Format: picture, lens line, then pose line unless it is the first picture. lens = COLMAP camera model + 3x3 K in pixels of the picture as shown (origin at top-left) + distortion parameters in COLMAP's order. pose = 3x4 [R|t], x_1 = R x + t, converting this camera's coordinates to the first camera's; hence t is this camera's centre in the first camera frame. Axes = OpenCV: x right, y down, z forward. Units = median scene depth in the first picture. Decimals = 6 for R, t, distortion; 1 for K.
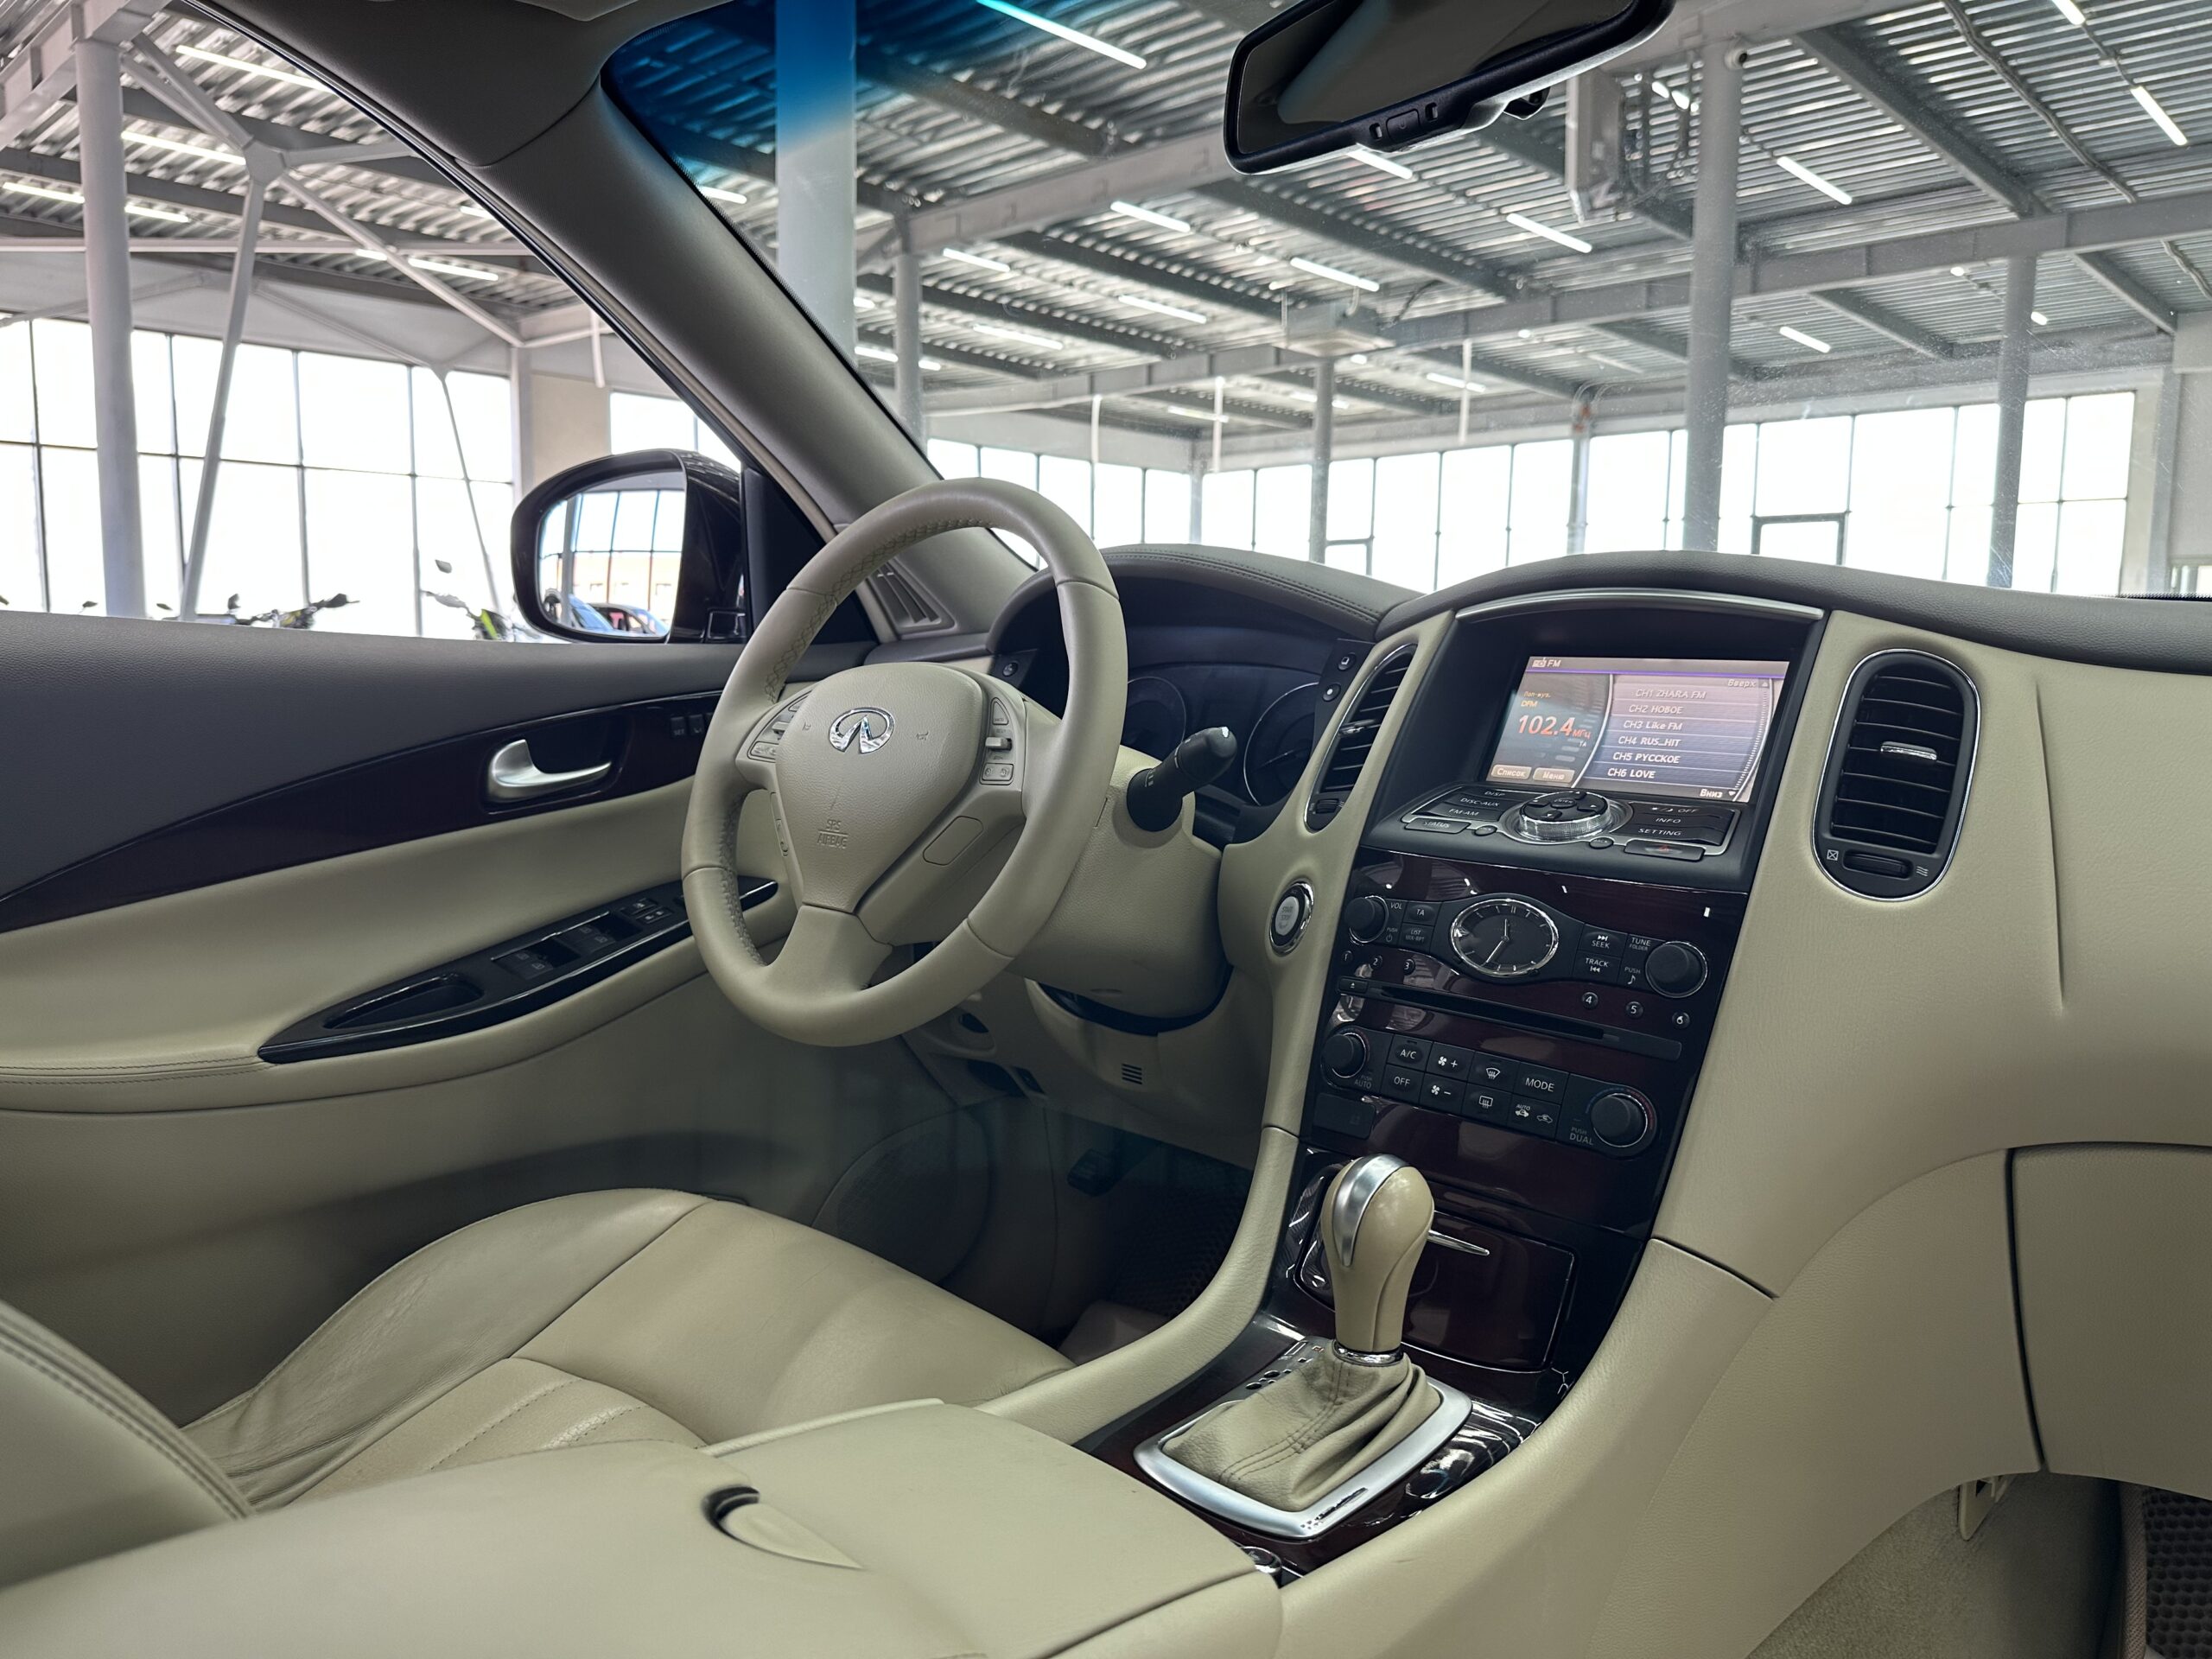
lens RADIAL K [[1541.8, 0, 1091.7], [0, 1541.8, 810.2], [0, 0, 1]] dist [0.036325, -0.055810]
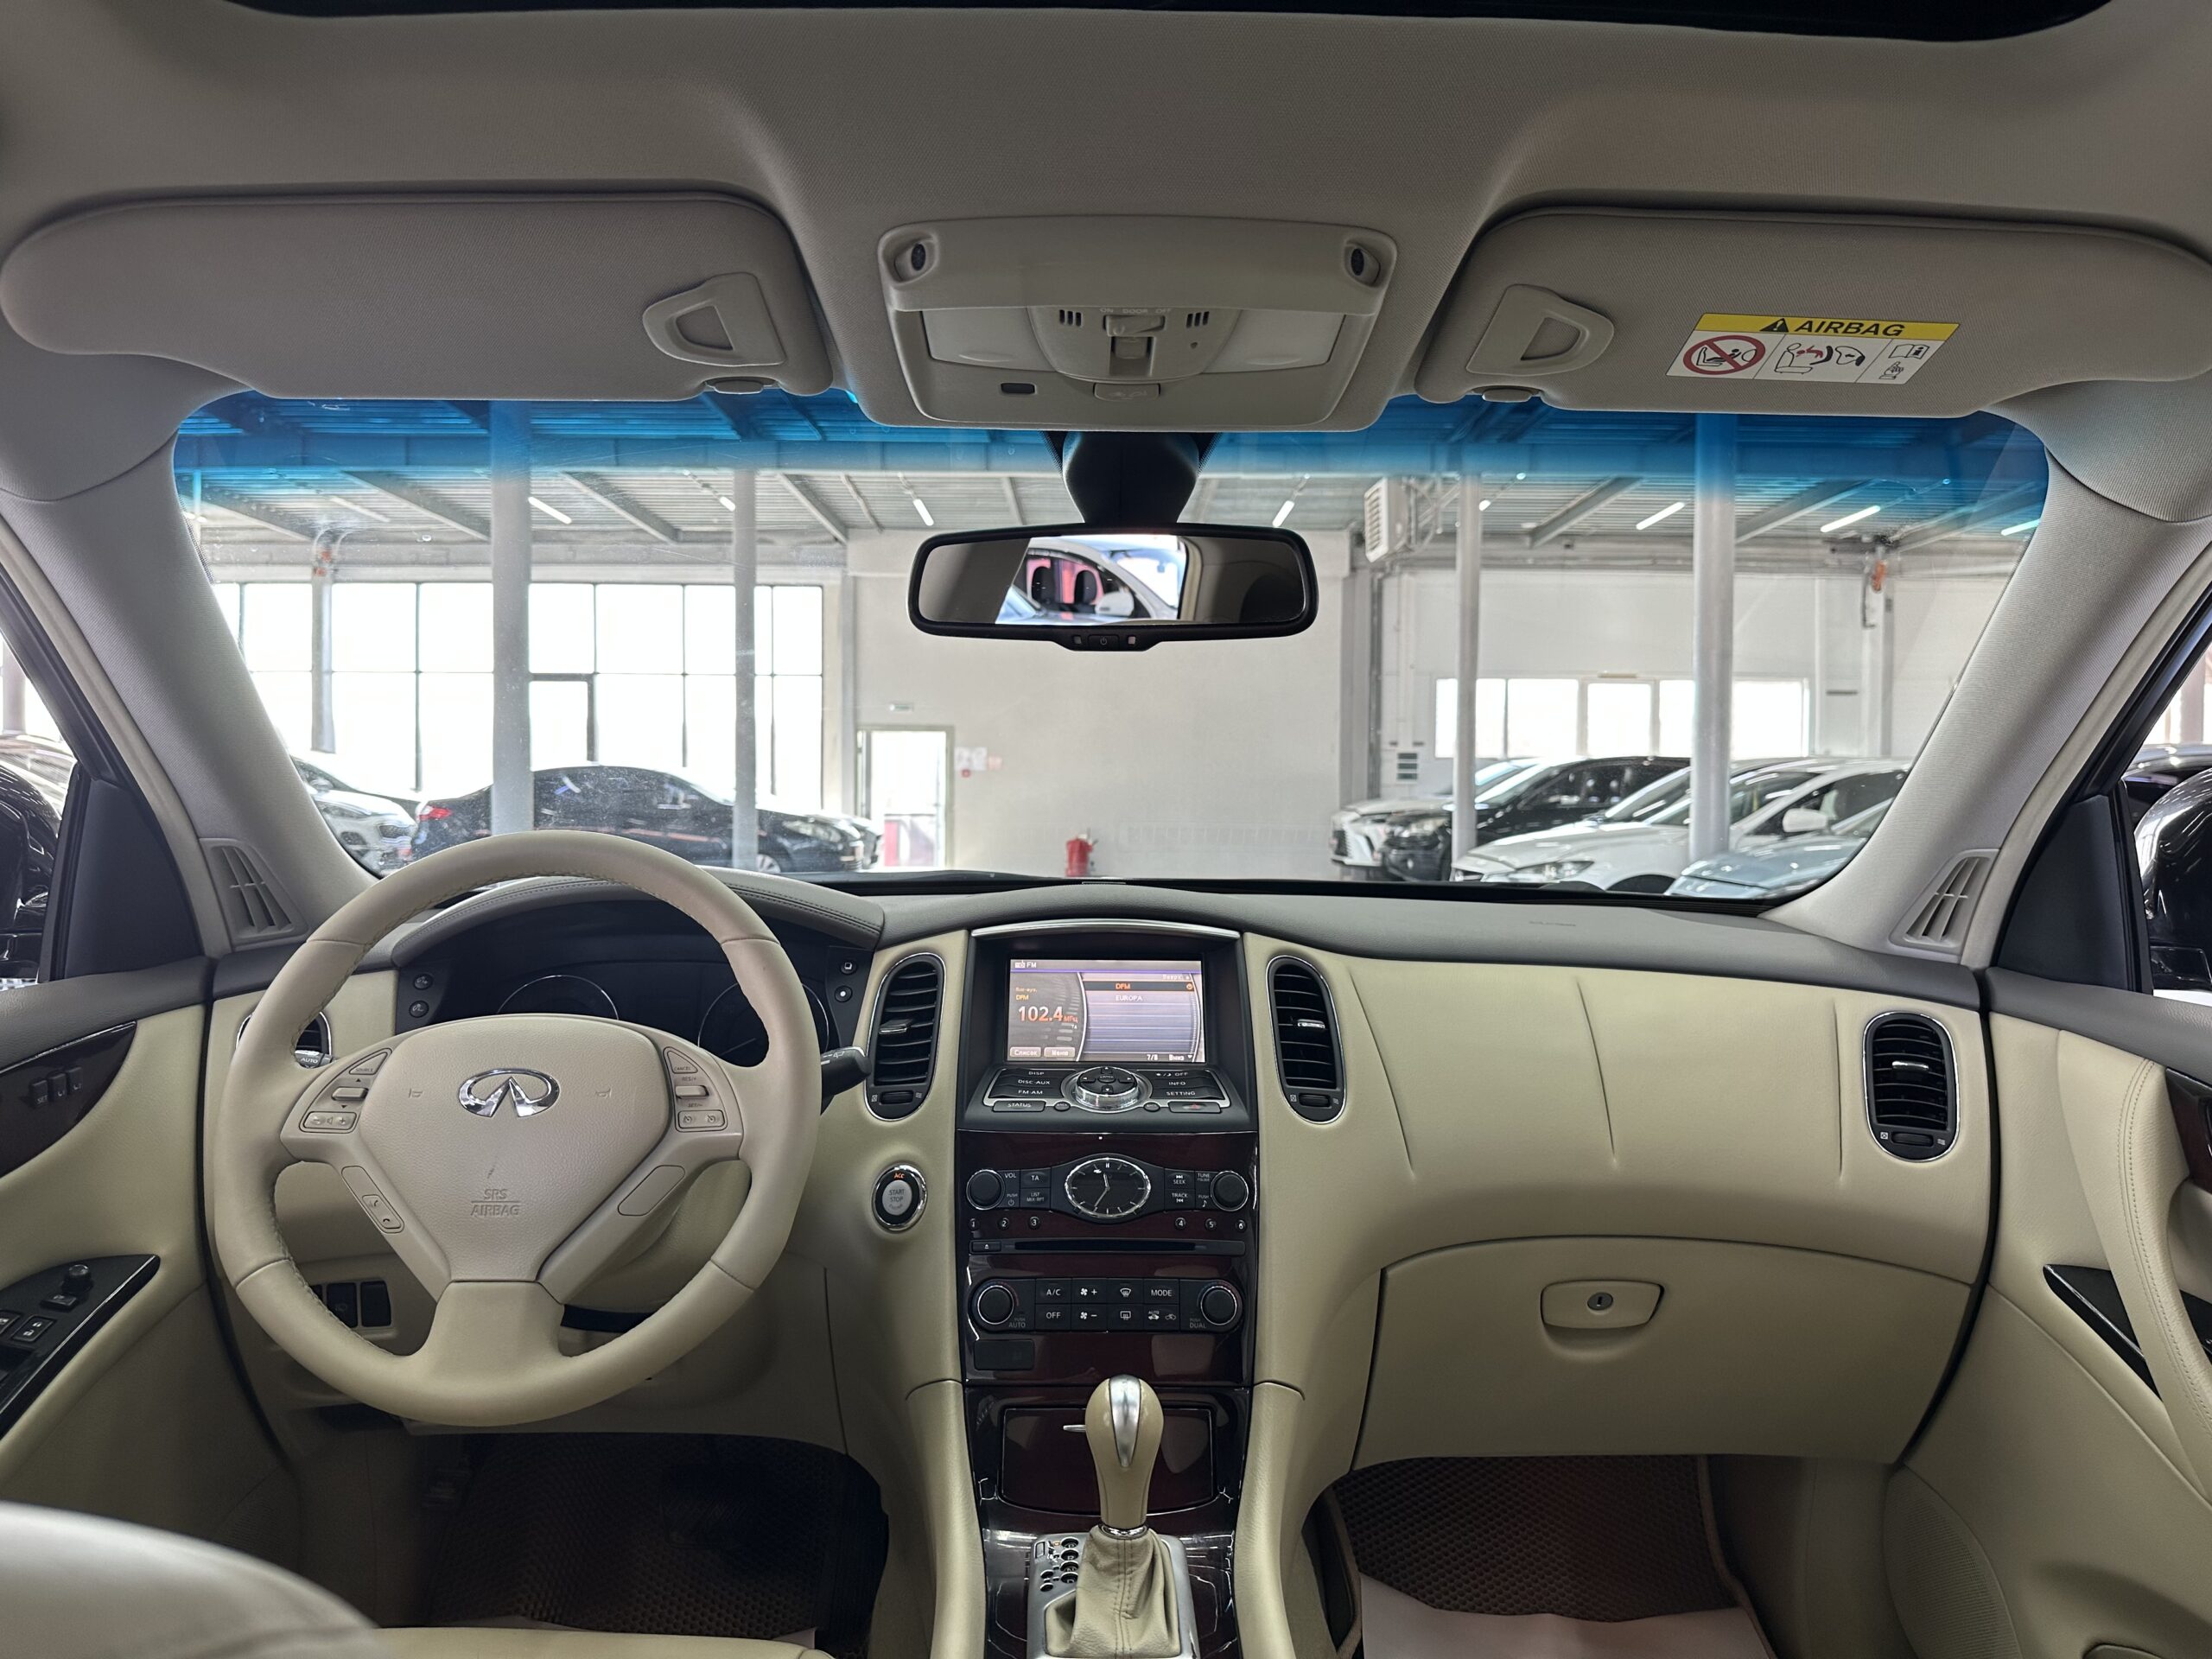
lens RADIAL K [[1541.8, 0, 1121.9], [0, 1541.8, 814.6], [0, 0, 1]] dist [0.036325, -0.055810]
pose [[0.705061, -0.016930, 0.708944, -0.419454], [0.081168, 0.995071, -0.056961, -0.102257], [-0.704486, 0.097705, 0.702960, 0.004051]]
